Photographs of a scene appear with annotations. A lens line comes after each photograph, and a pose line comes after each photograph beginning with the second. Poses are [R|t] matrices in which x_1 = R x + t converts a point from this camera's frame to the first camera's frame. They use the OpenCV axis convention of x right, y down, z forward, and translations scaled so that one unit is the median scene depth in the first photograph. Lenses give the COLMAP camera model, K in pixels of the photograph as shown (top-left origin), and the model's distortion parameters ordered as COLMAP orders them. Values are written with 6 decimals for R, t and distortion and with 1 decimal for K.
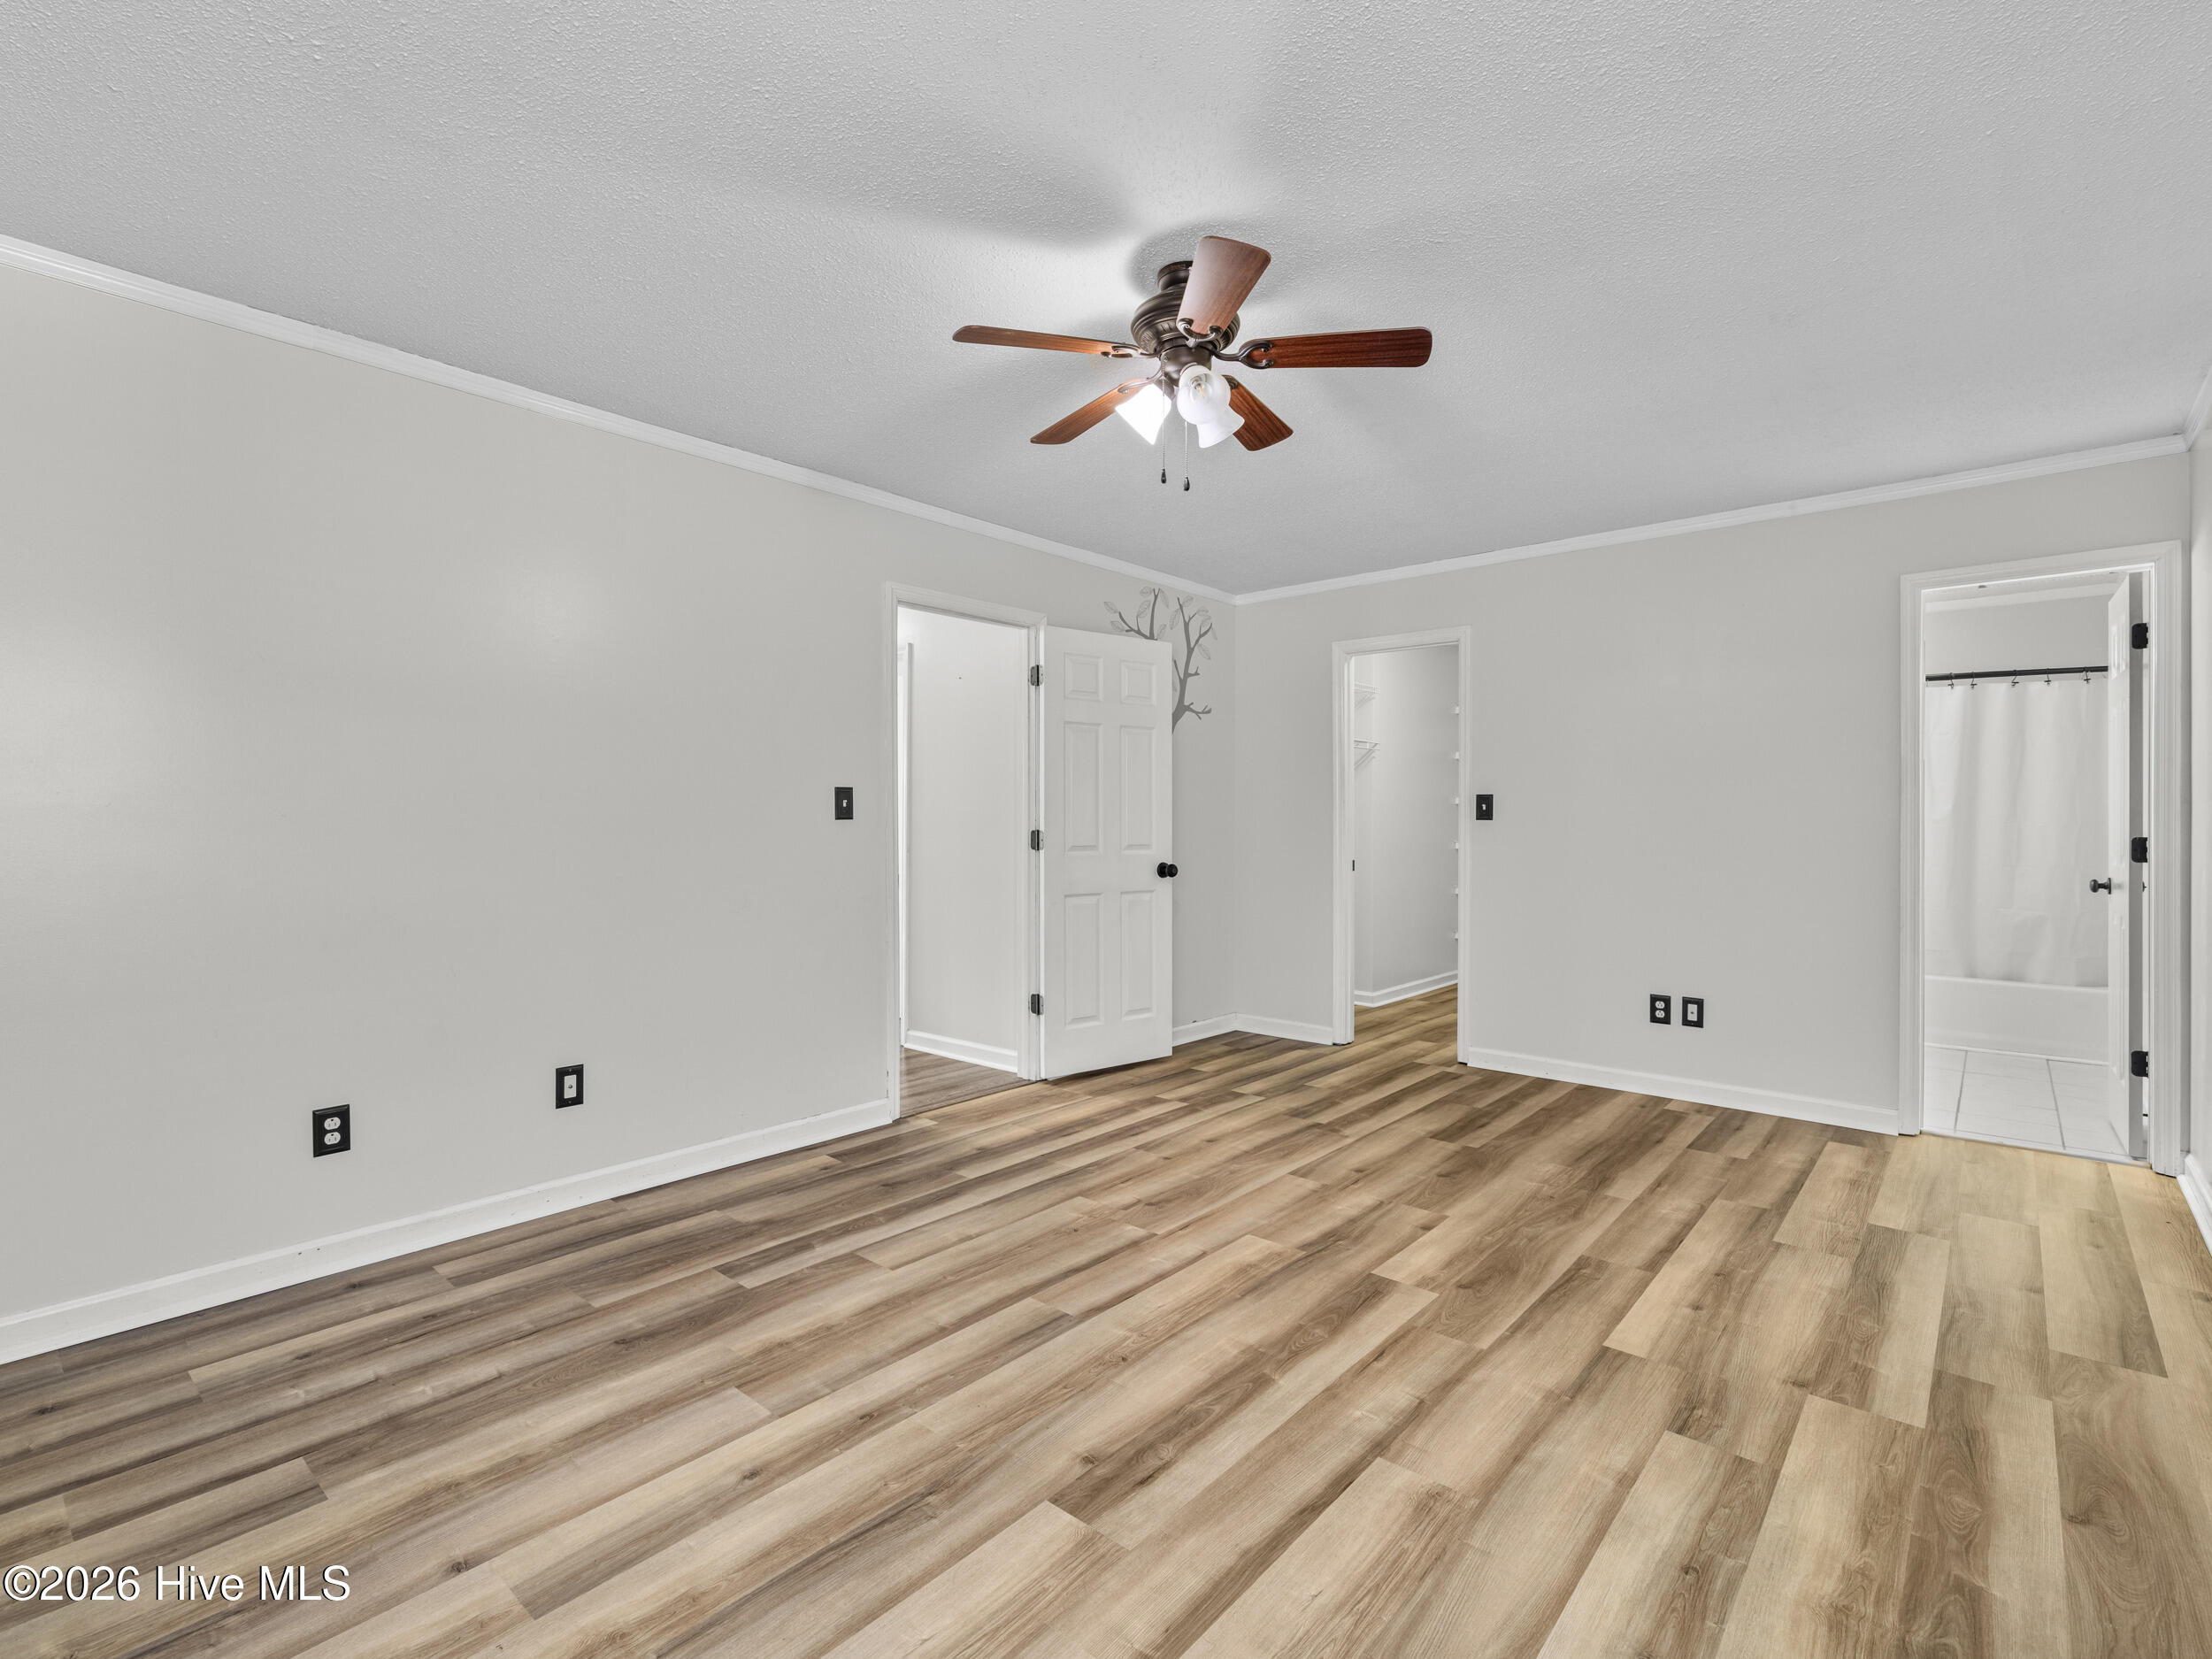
lens RADIAL K [[1052.5, 0, 1078.6], [0, 1052.5, 809.4], [0, 0, 1]] dist [-0.002024, 0.001219]
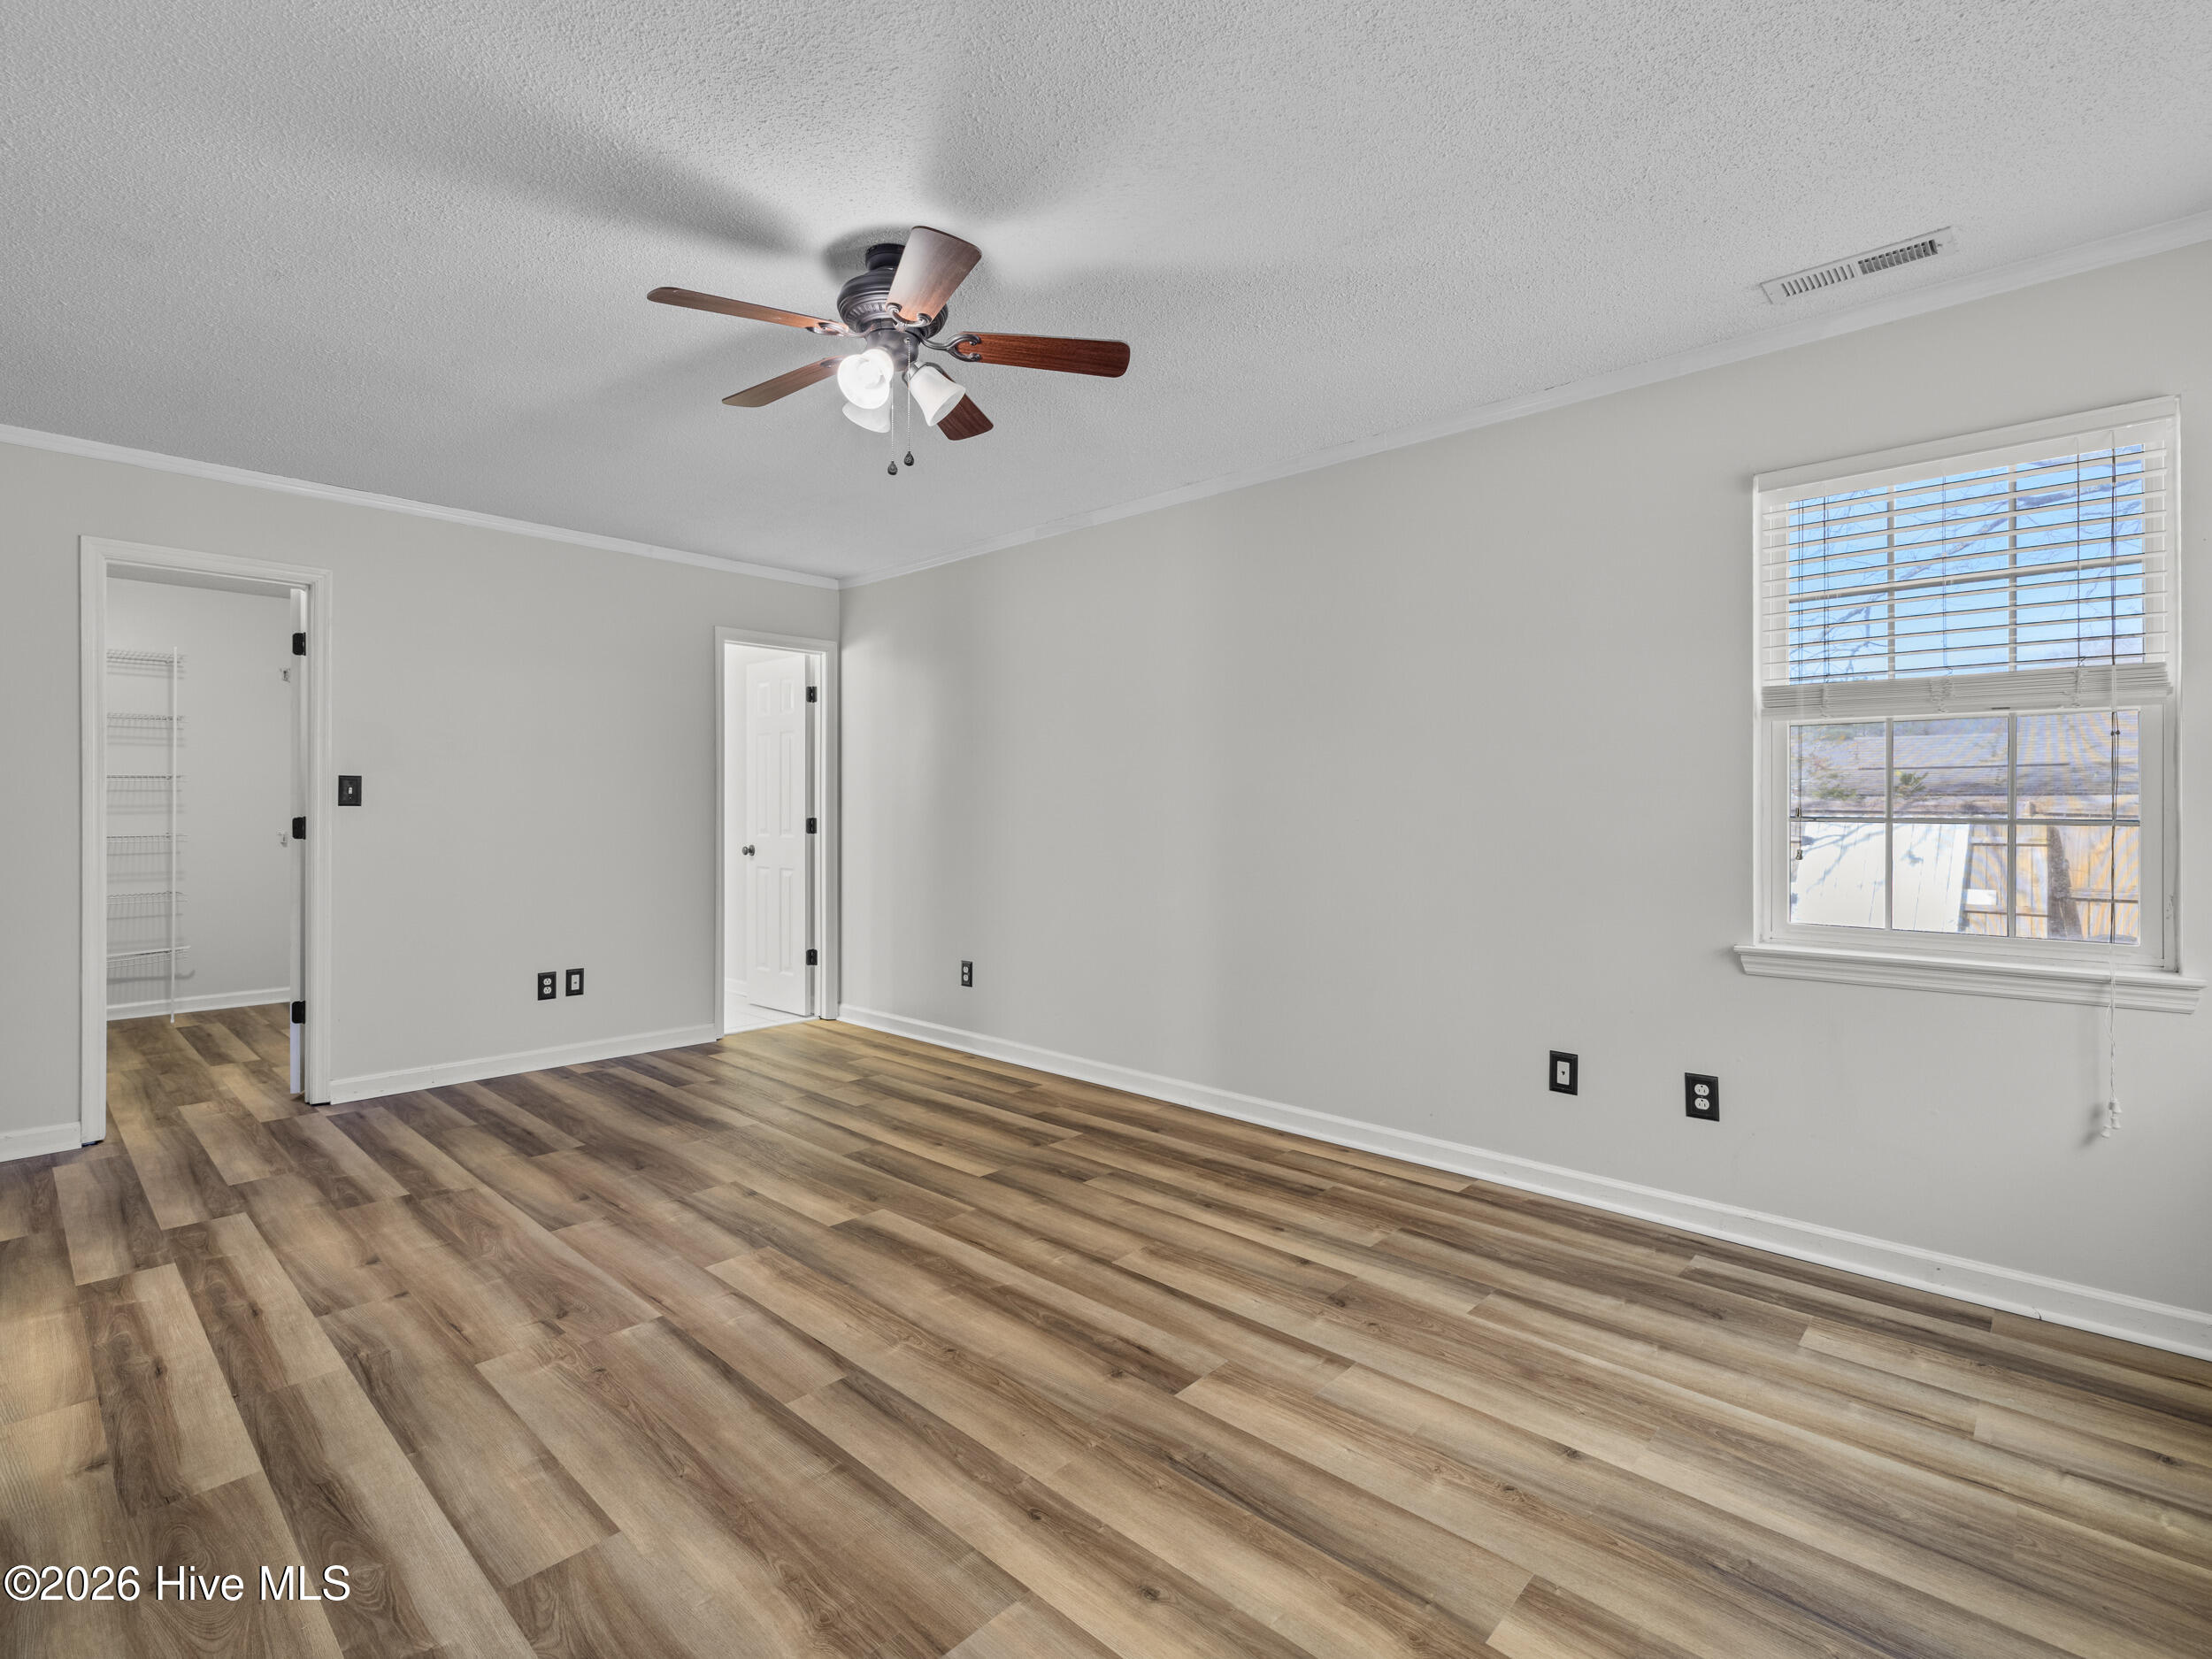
lens RADIAL K [[1052.5, 0, 1076.5], [0, 1052.5, 806.9], [0, 0, 1]] dist [-0.002024, 0.001219]
pose [[0.027611, 0.001275, 0.999618, -0.764766], [-0.012108, 0.999926, -0.000941, 0.008611], [-0.999545, -0.012078, 0.027624, 0.697030]]
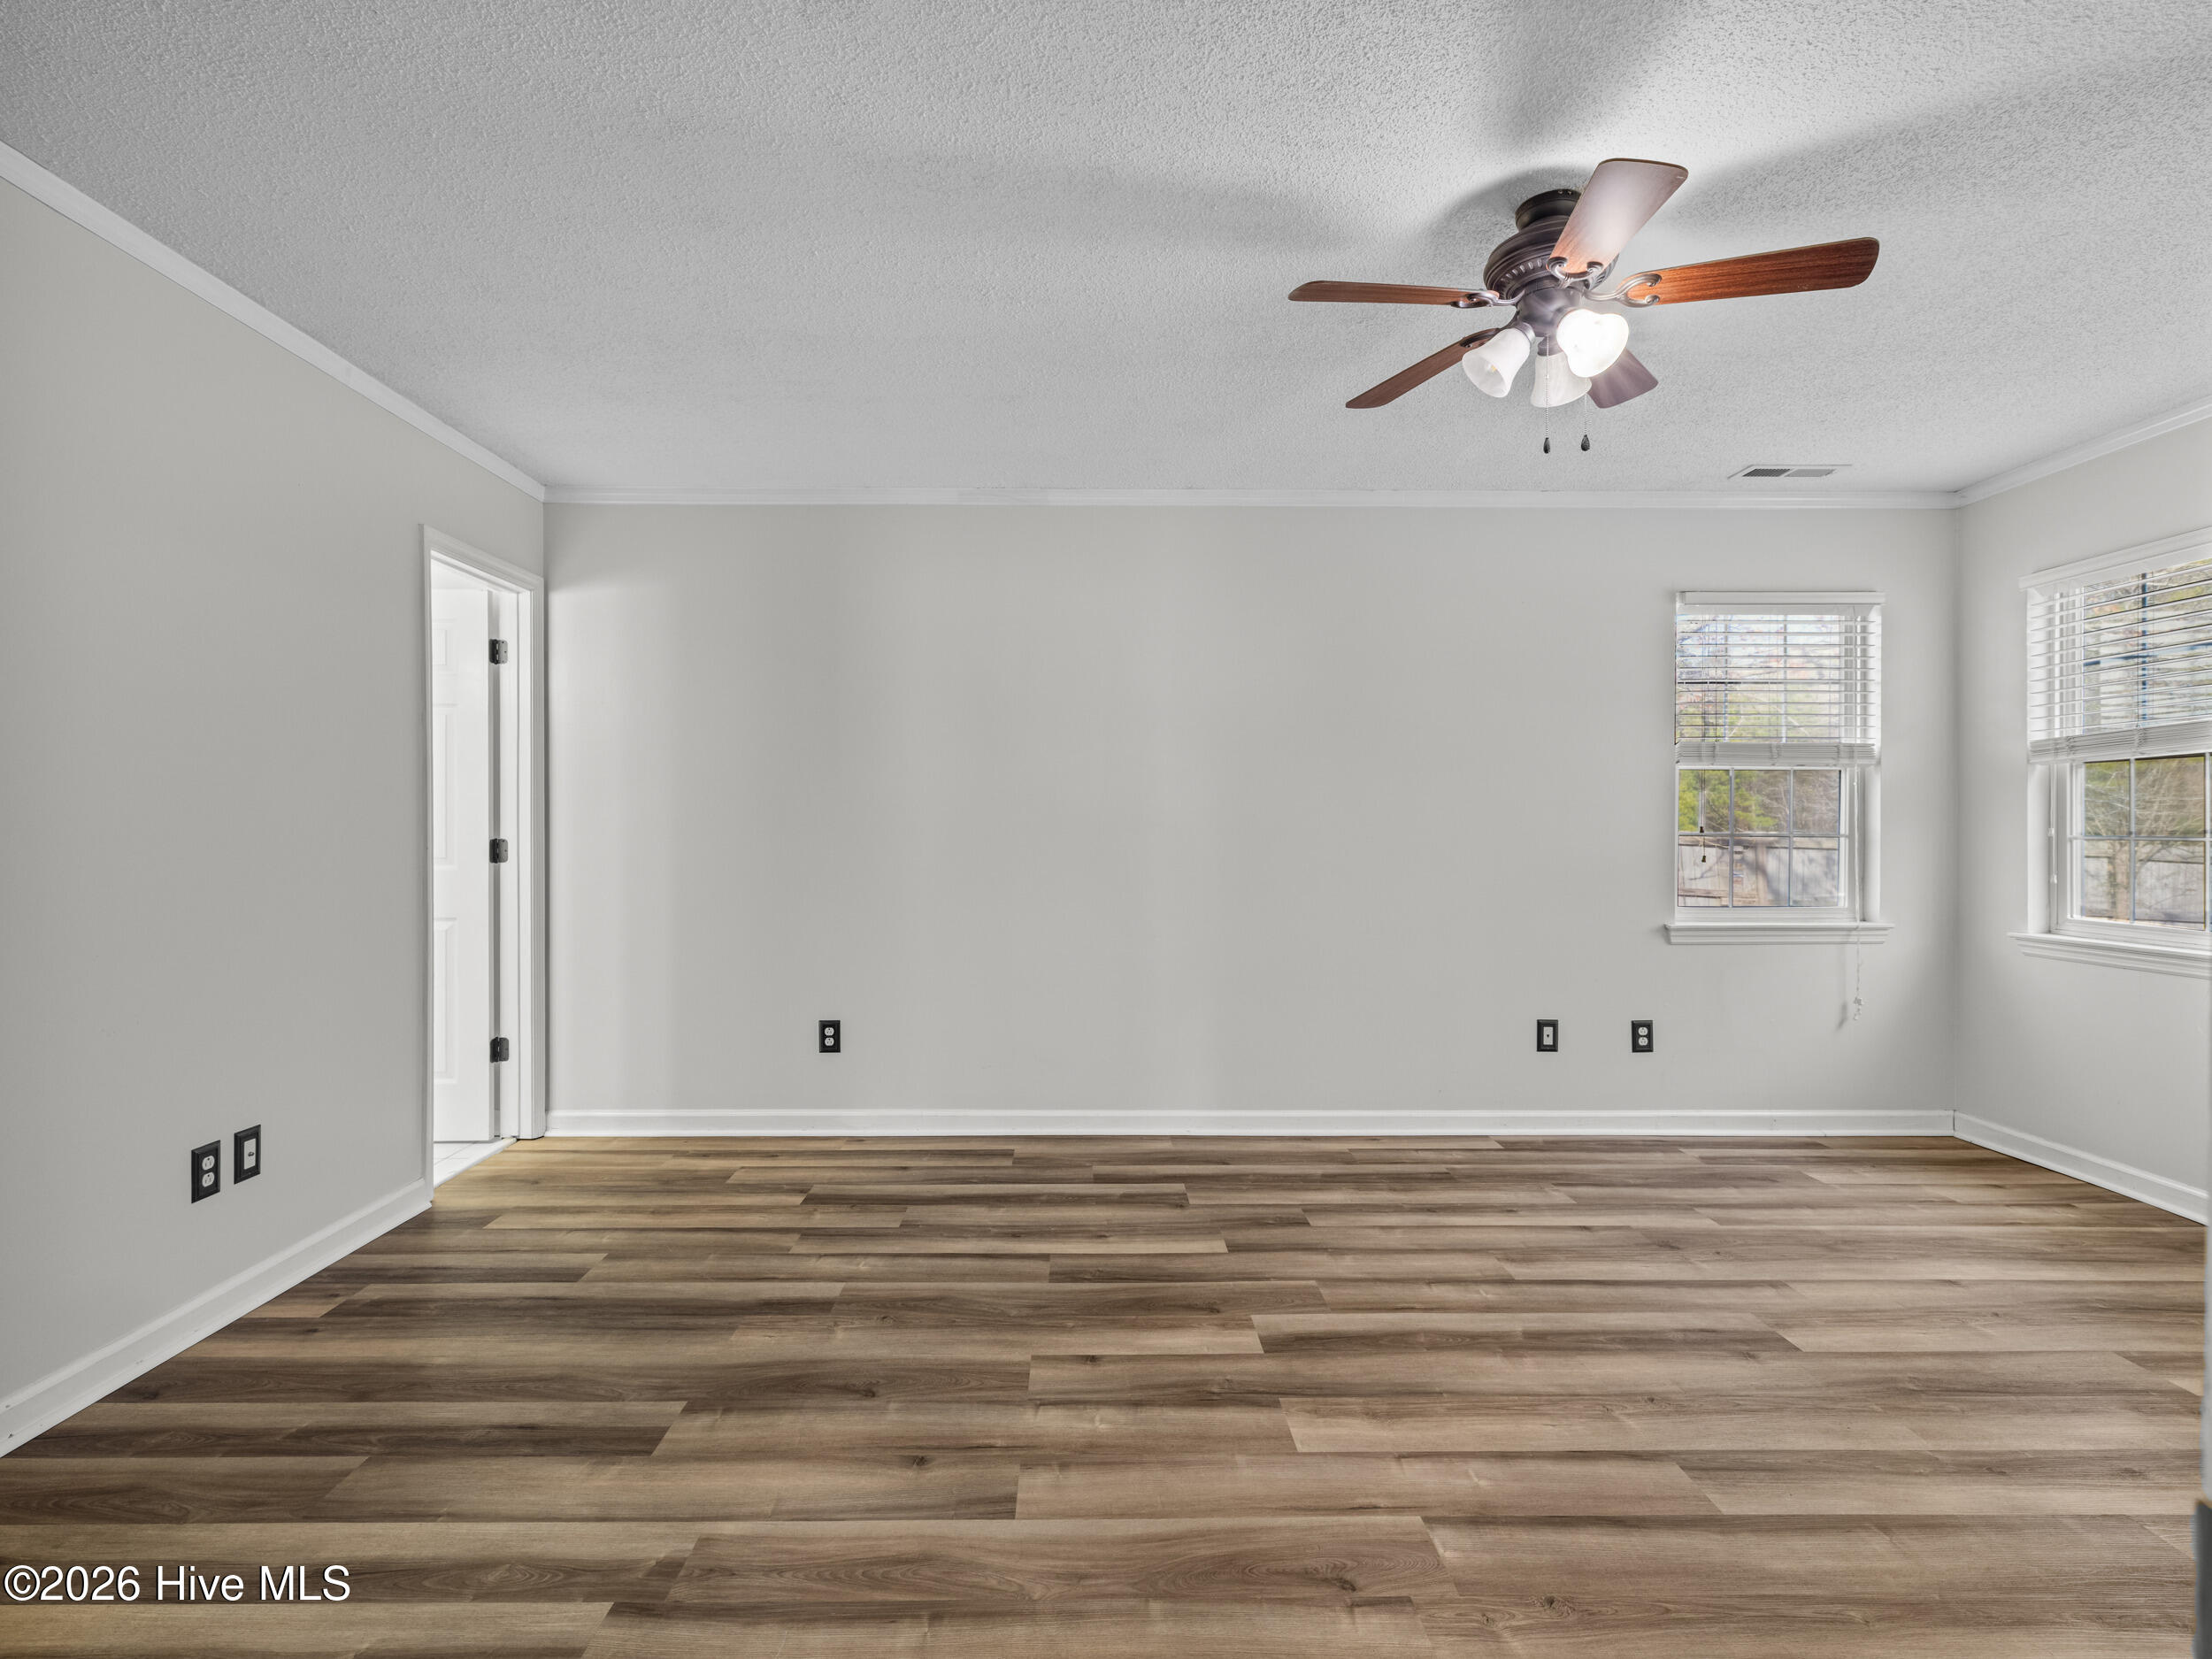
lens RADIAL K [[1052.5, 0, 1099.7], [0, 1052.5, 837.6], [0, 0, 1]] dist [-0.002024, 0.001219]
pose [[-0.680273, -0.011892, 0.732863, -0.246840], [-0.010275, 0.999925, 0.006688, 0.014974], [-0.732887, -0.002980, -0.680344, 1.623261]]
